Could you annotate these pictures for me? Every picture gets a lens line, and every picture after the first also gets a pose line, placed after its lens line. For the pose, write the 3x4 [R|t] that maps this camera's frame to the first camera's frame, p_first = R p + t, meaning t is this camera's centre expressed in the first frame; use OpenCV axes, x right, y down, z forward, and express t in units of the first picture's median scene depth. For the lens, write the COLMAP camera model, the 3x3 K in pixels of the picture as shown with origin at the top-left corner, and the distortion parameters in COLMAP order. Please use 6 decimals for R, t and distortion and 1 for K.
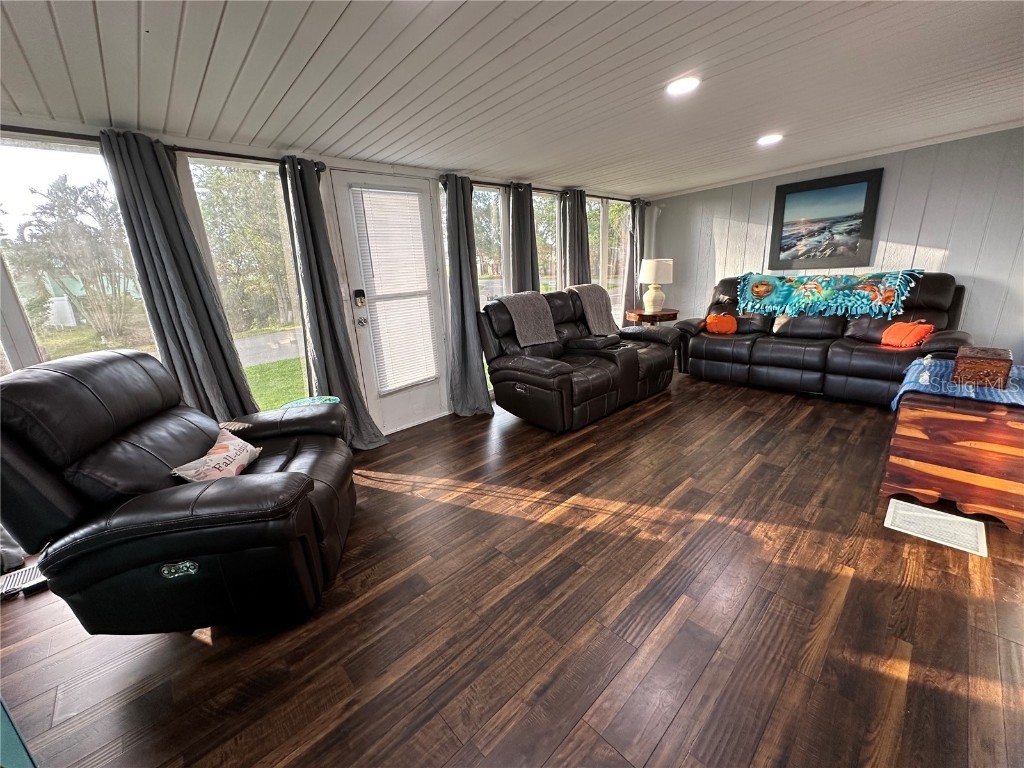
lens RADIAL K [[409.9, 0, 512.0], [0, 409.9, 384.0], [0, 0, 1]] dist [0.000767, 0.000249]
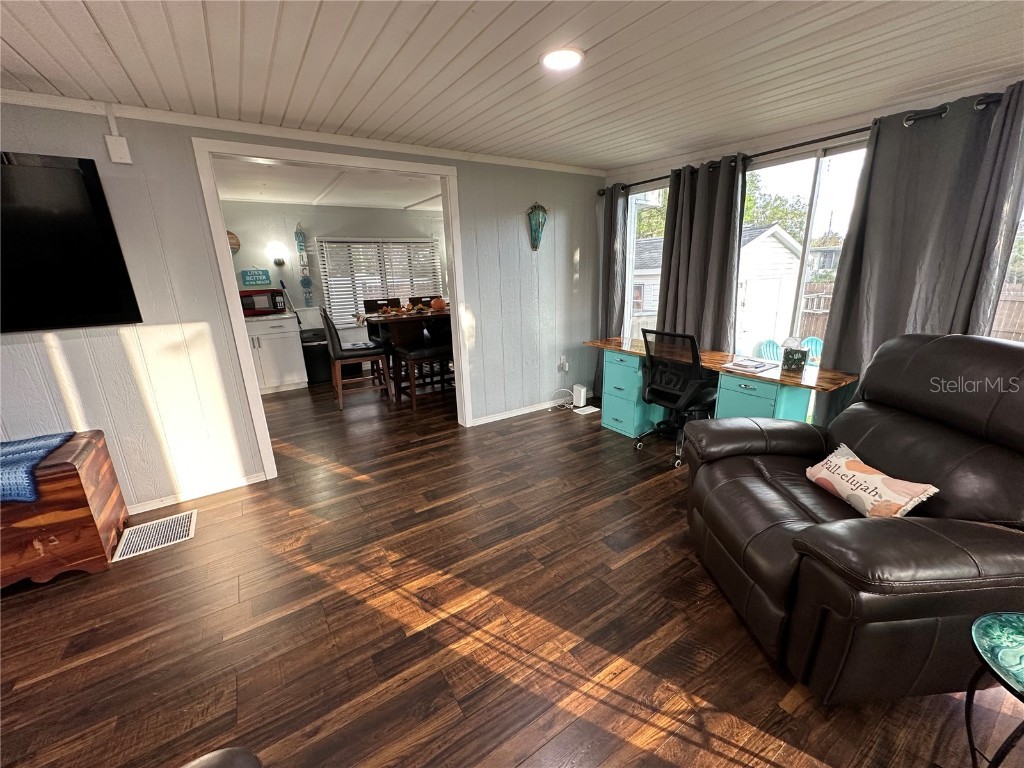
lens RADIAL K [[409.9, 0, 512.0], [0, 409.9, 384.0], [0, 0, 1]] dist [0.000767, 0.000249]
pose [[-0.981947, 0.032363, 0.186367, -0.148522], [0.125052, 0.850300, 0.511226, -0.432025], [-0.141923, 0.525302, -0.838997, 1.469789]]
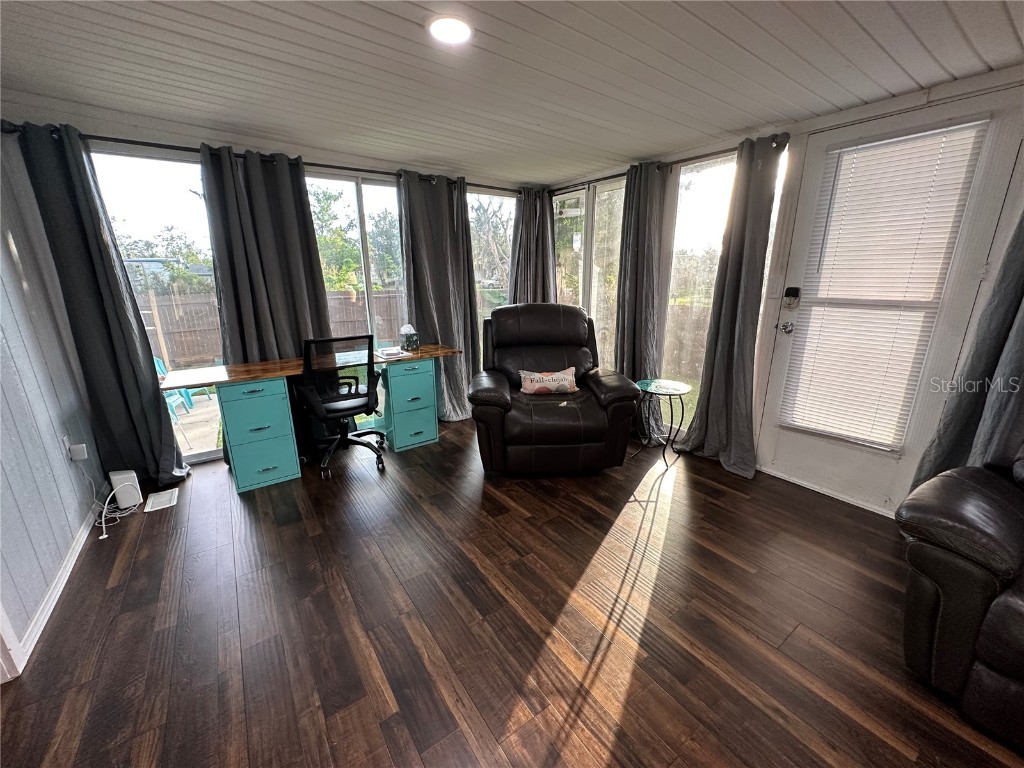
lens RADIAL K [[406.7, 0, 512.0], [0, 406.7, 384.0], [0, 0, 1]] dist [0.001965, 0.000395]
pose [[-0.135022, 0.319192, -0.938022, 0.695613], [-0.261230, 0.901730, 0.344445, -0.271075], [0.955786, 0.291547, -0.038371, 0.805922]]
